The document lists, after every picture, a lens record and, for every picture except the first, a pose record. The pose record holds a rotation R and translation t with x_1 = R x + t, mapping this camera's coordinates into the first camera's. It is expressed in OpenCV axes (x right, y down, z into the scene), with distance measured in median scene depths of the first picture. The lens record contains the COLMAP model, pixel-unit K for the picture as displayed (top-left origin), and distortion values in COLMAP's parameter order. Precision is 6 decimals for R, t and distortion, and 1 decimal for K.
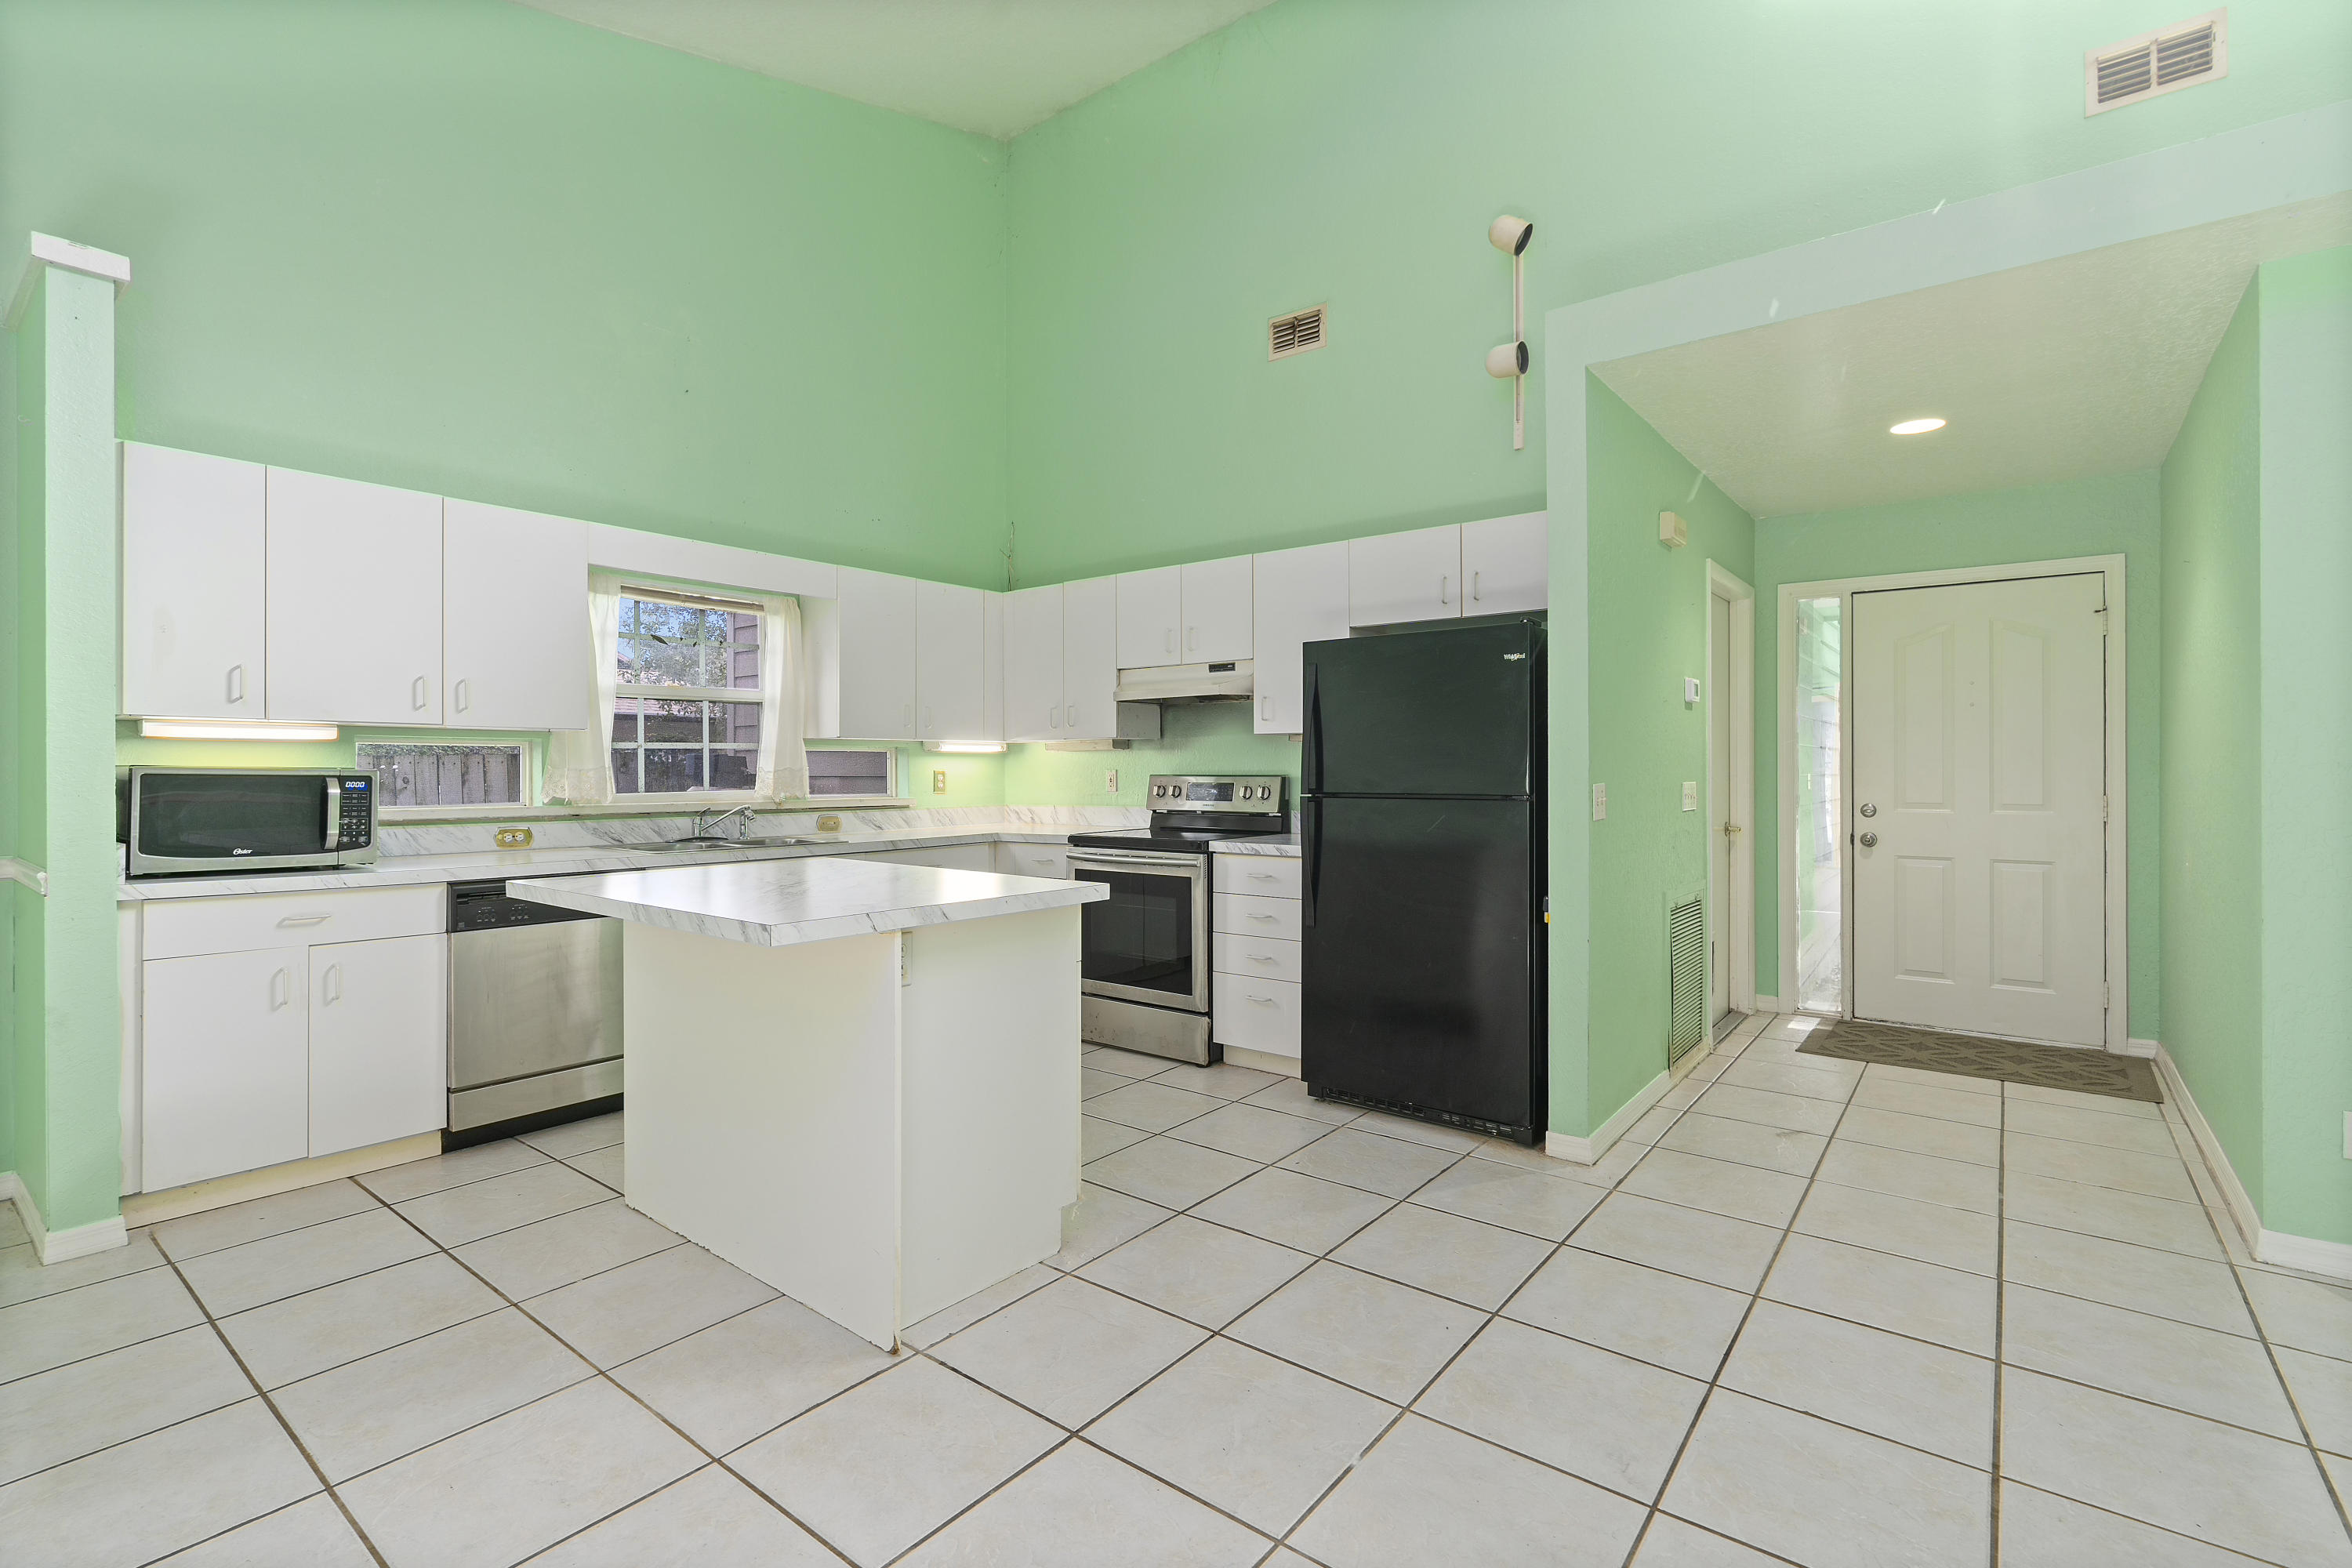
lens RADIAL K [[1065.4, 0, 1173.4], [0, 1065.4, 774.2], [0, 0, 1]] dist [0.001101, 0.000222]
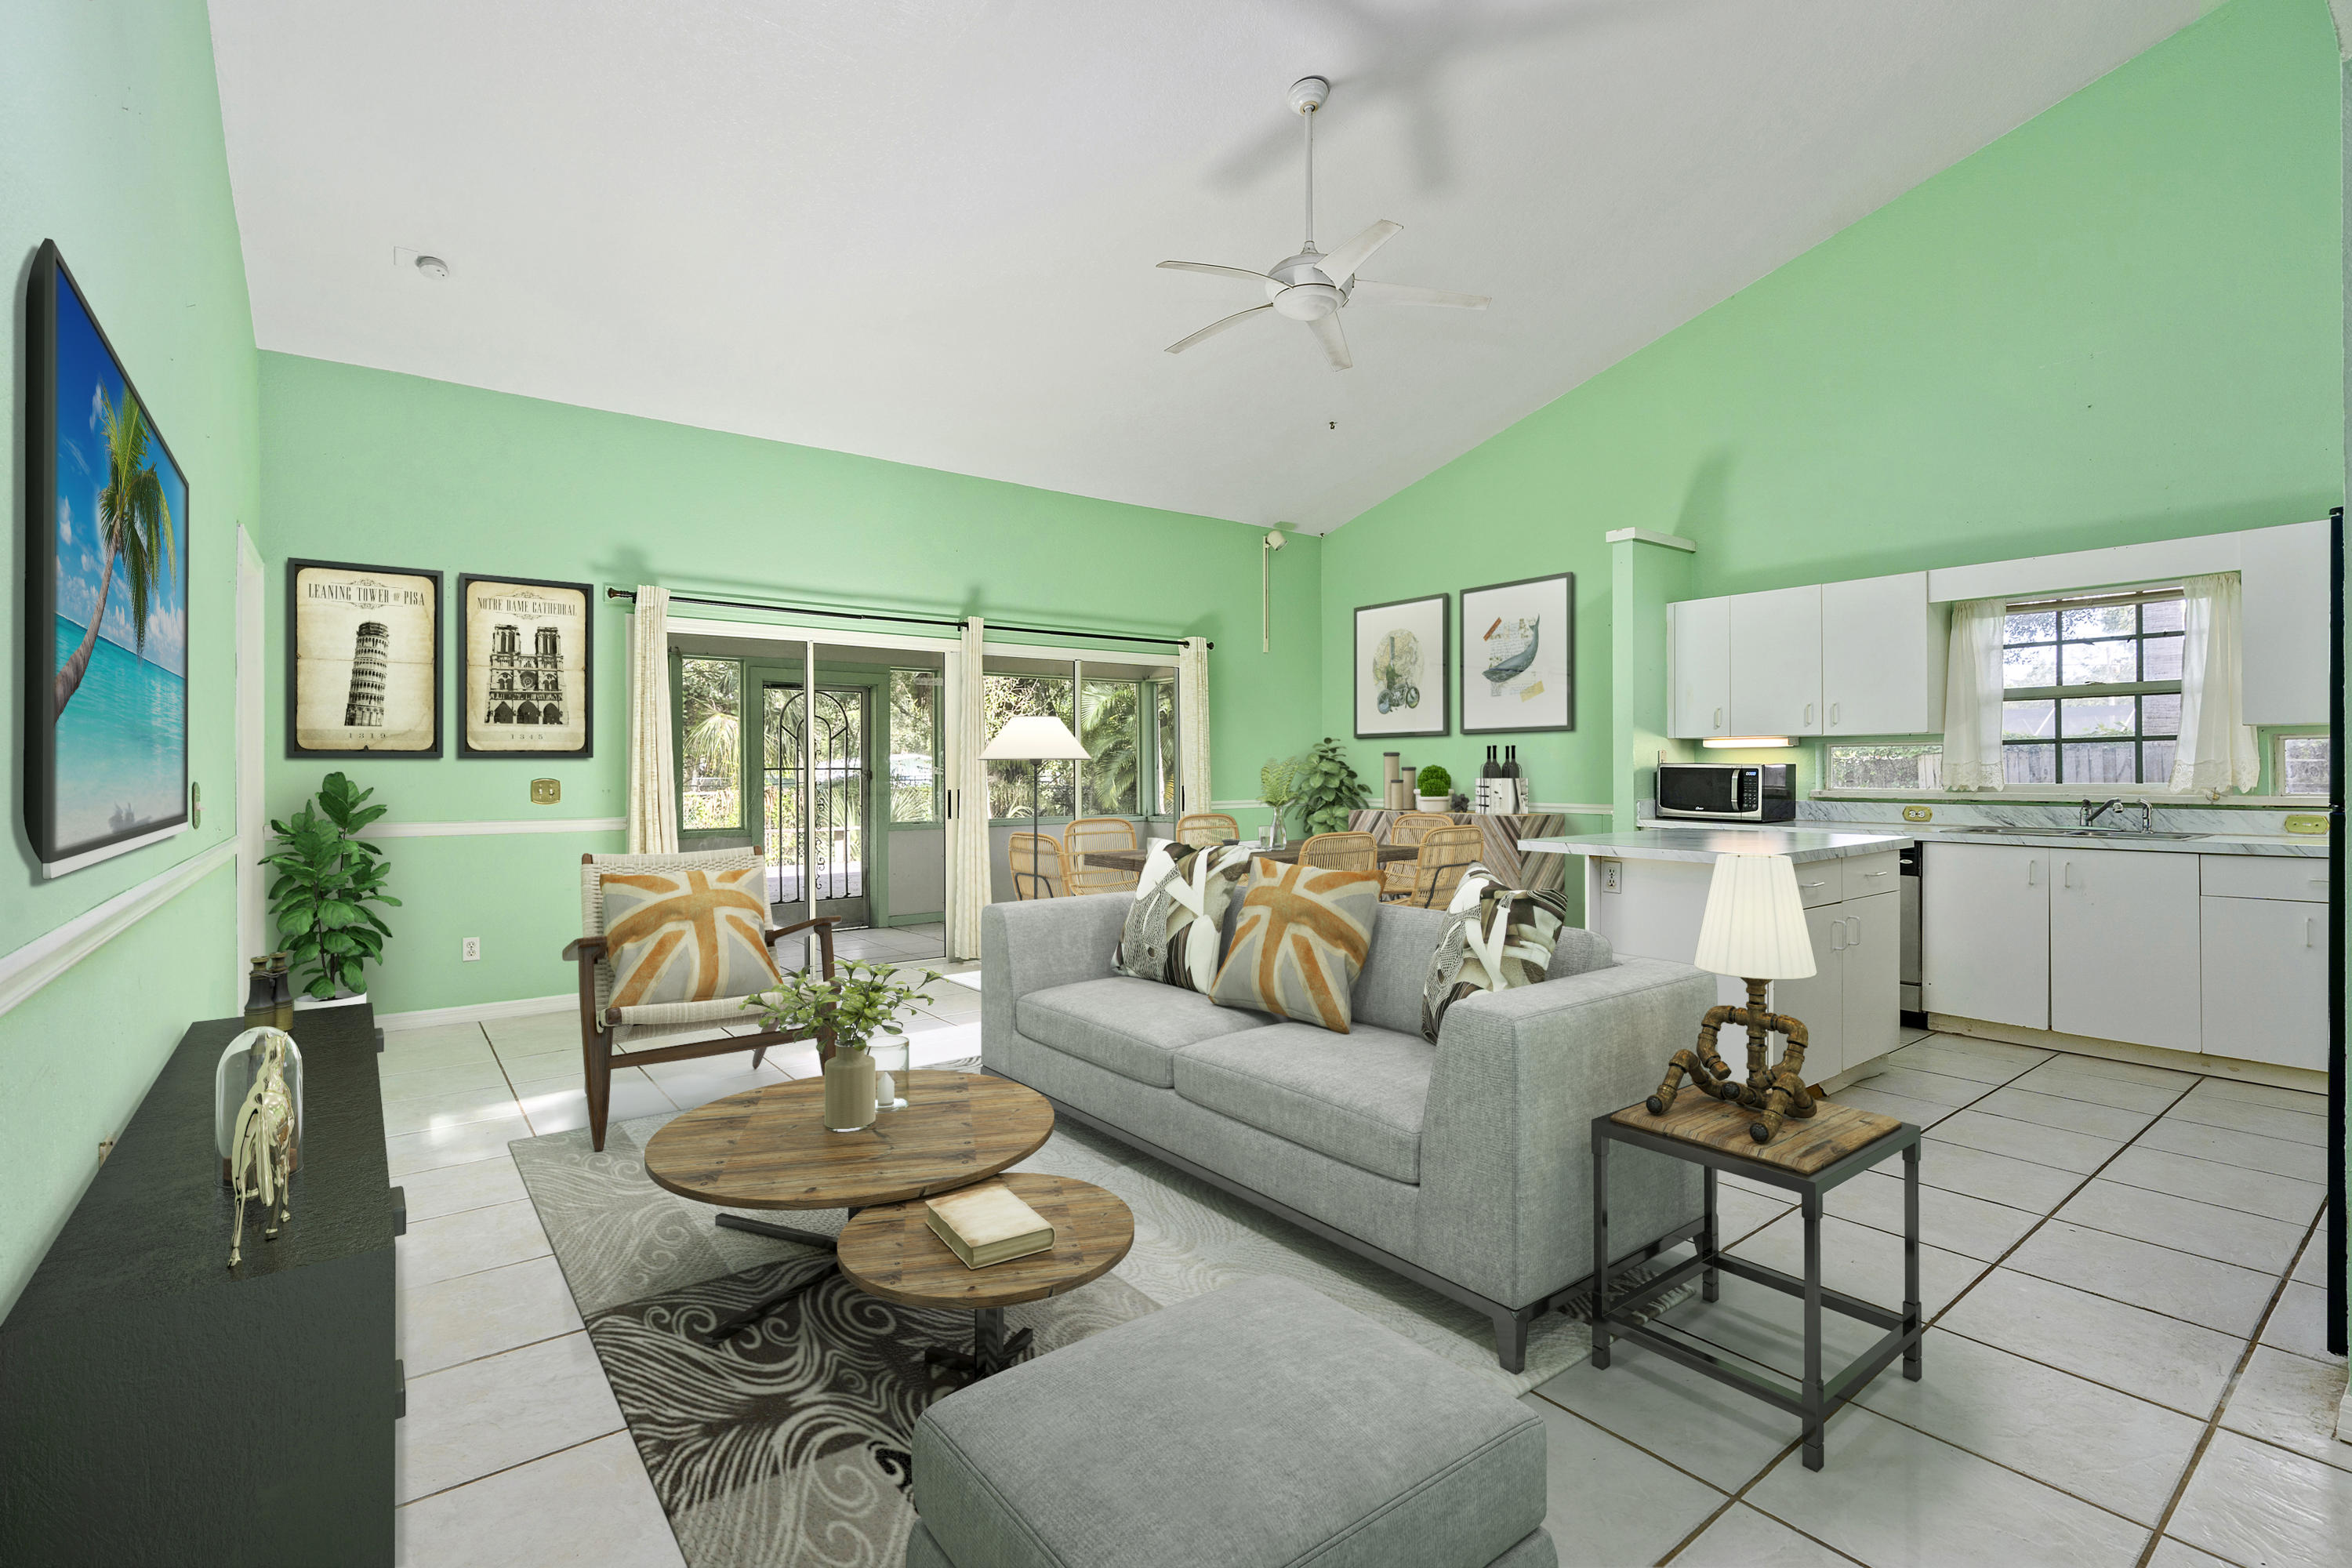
lens RADIAL K [[1065.4, 0, 1173.4], [0, 1065.4, 774.2], [0, 0, 1]] dist [0.001101, 0.000222]
pose [[-0.245886, 0.006209, -0.969279, 0.908253], [0.001468, 0.999981, 0.006033, -0.000630], [0.969298, 0.000060, -0.245891, 0.428613]]
